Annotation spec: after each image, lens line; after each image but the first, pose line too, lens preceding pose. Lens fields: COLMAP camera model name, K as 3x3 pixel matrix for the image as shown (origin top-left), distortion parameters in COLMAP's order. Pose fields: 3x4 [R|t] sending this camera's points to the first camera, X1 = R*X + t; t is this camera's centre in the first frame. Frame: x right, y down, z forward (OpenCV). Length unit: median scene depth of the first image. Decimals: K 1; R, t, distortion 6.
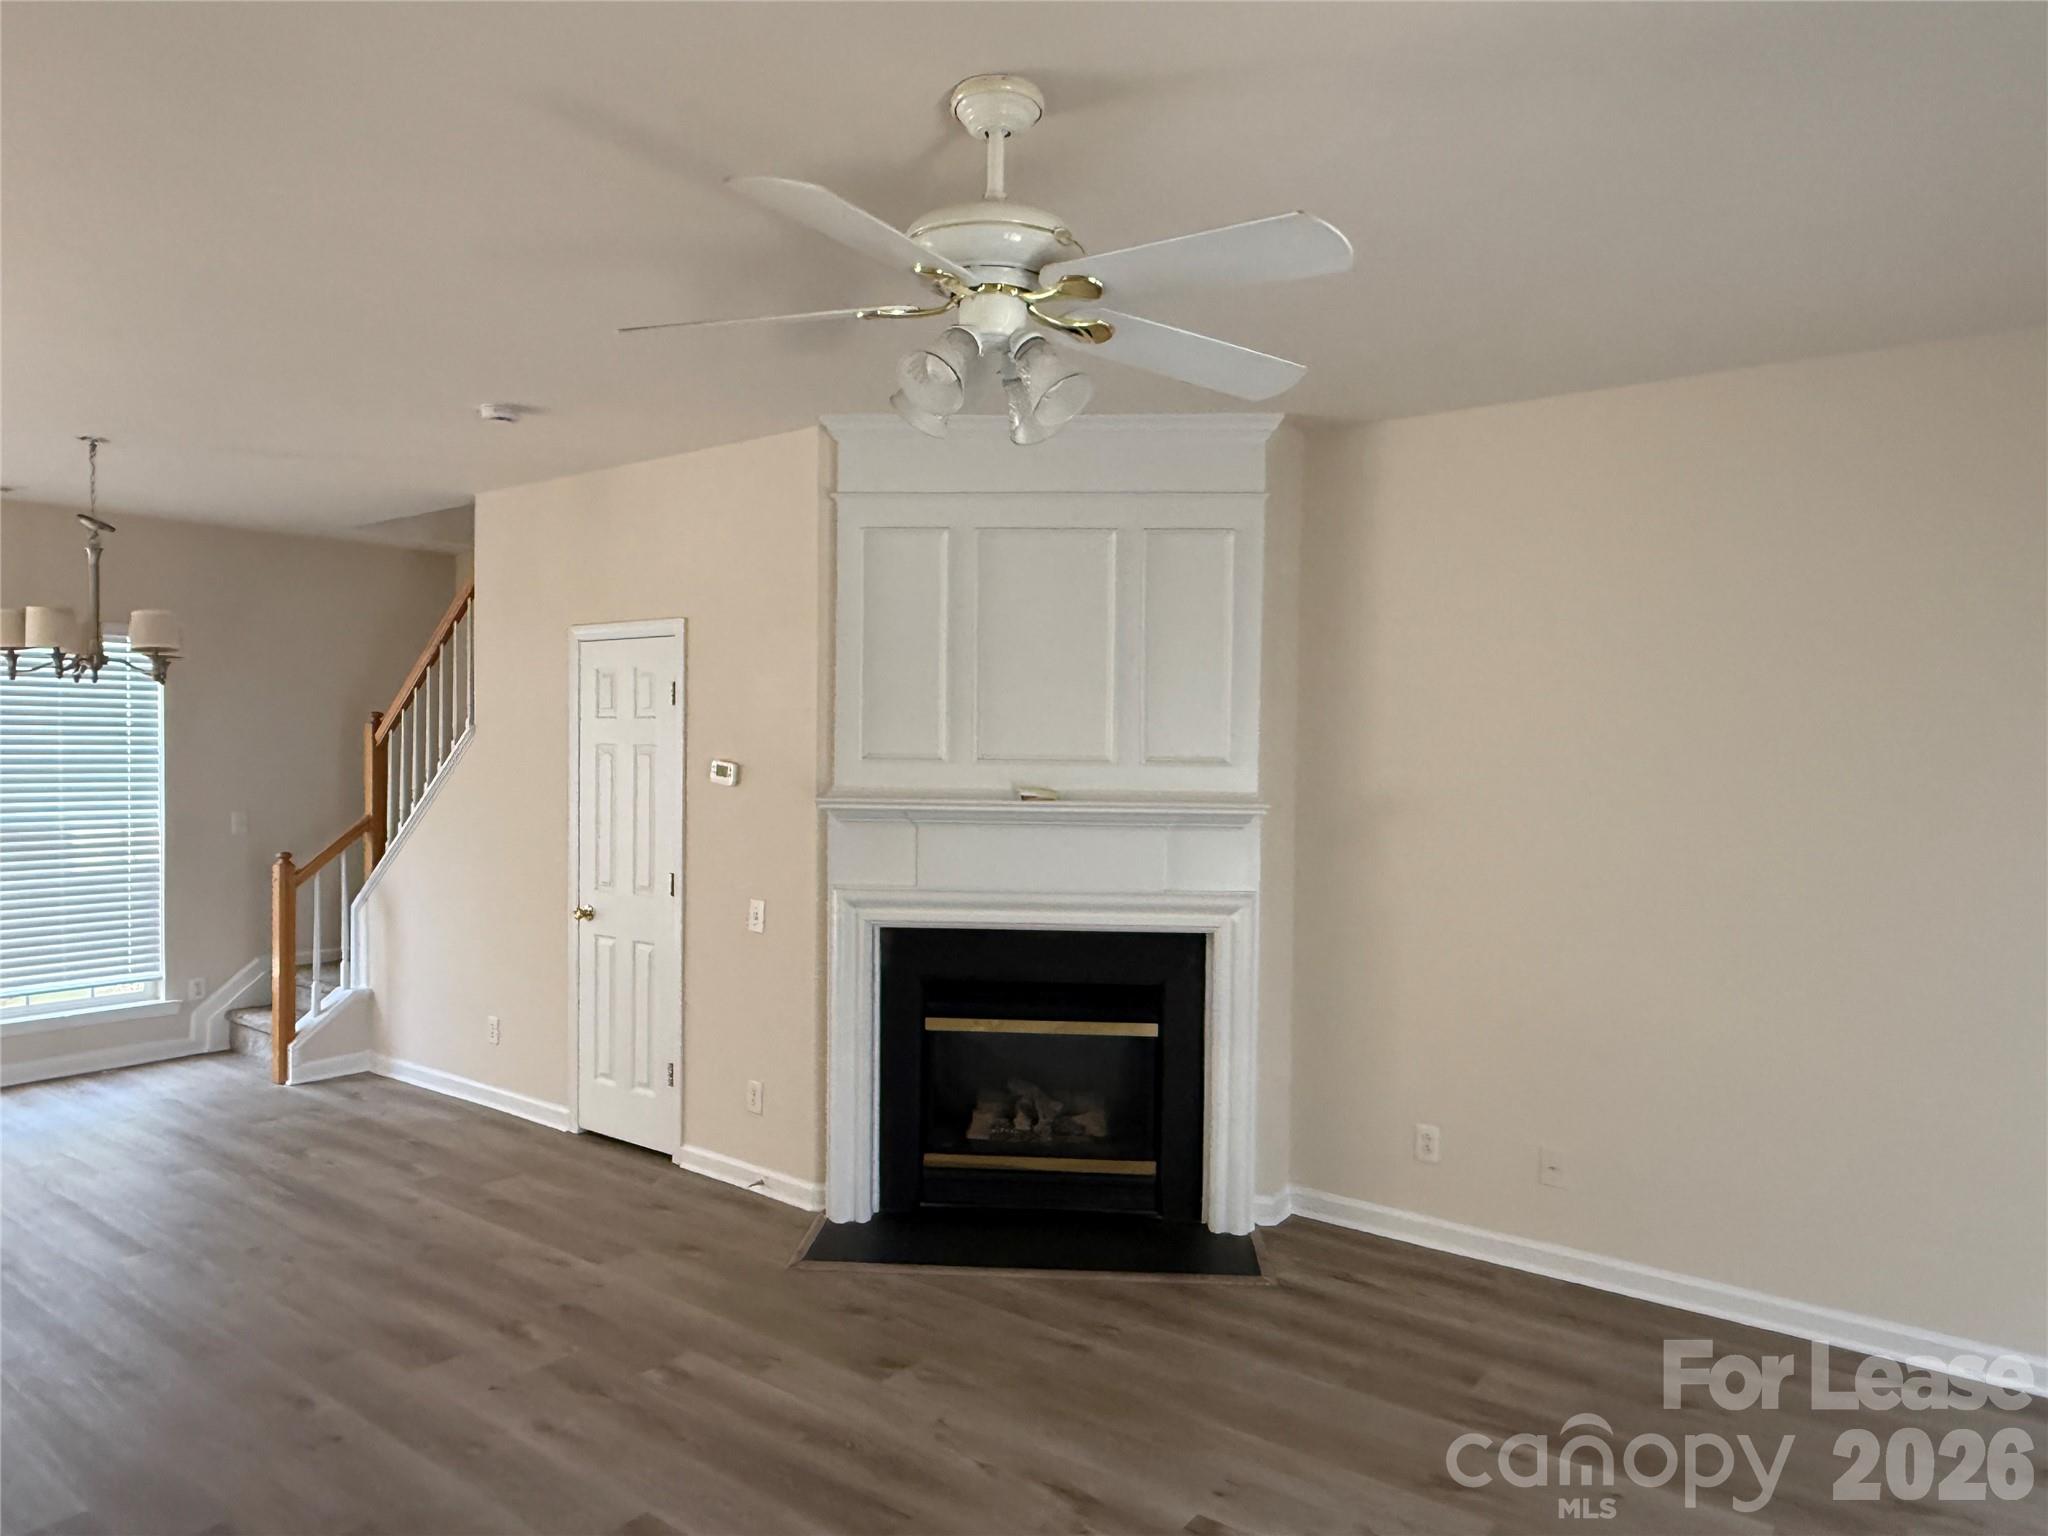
lens RADIAL K [[1314.1, 0, 1027.9], [0, 1314.1, 768.3], [0, 0, 1]] dist [0.000294, -0.000286]
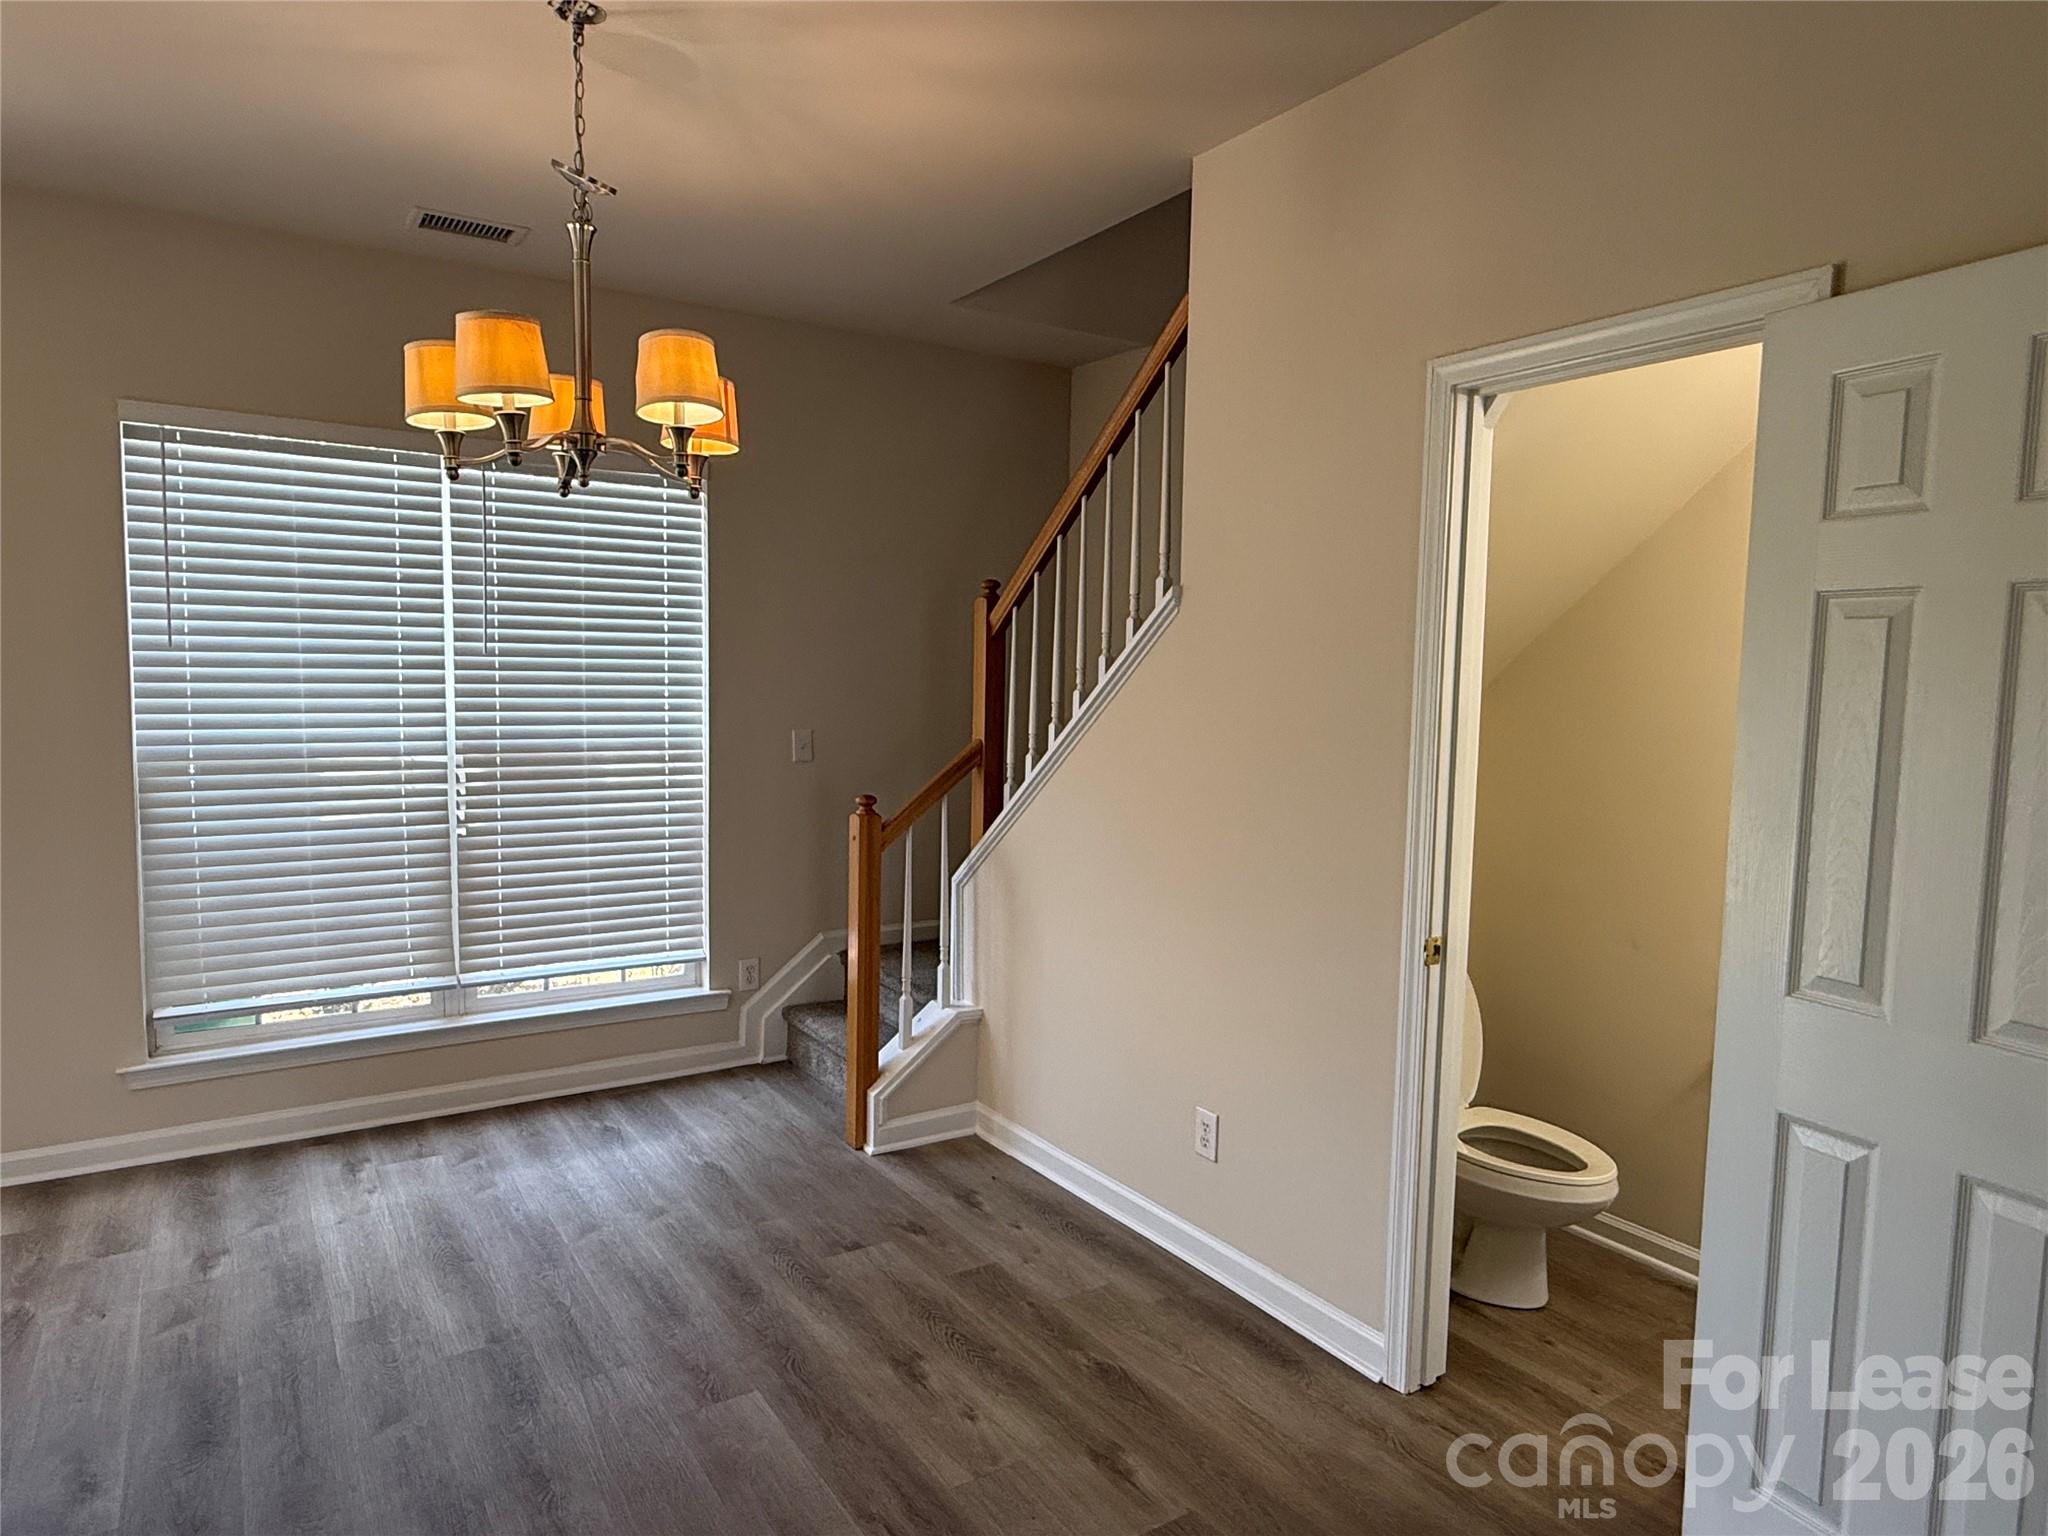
lens RADIAL K [[1277.7, 0, 1022.8], [0, 1277.7, 772.0], [0, 0, 1]] dist [0.004619, -0.001859]
pose [[0.938307, 0.036635, -0.343859, -0.268258], [-0.015492, 0.997827, 0.064035, 0.010512], [0.345458, -0.054757, 0.936836, 0.423928]]
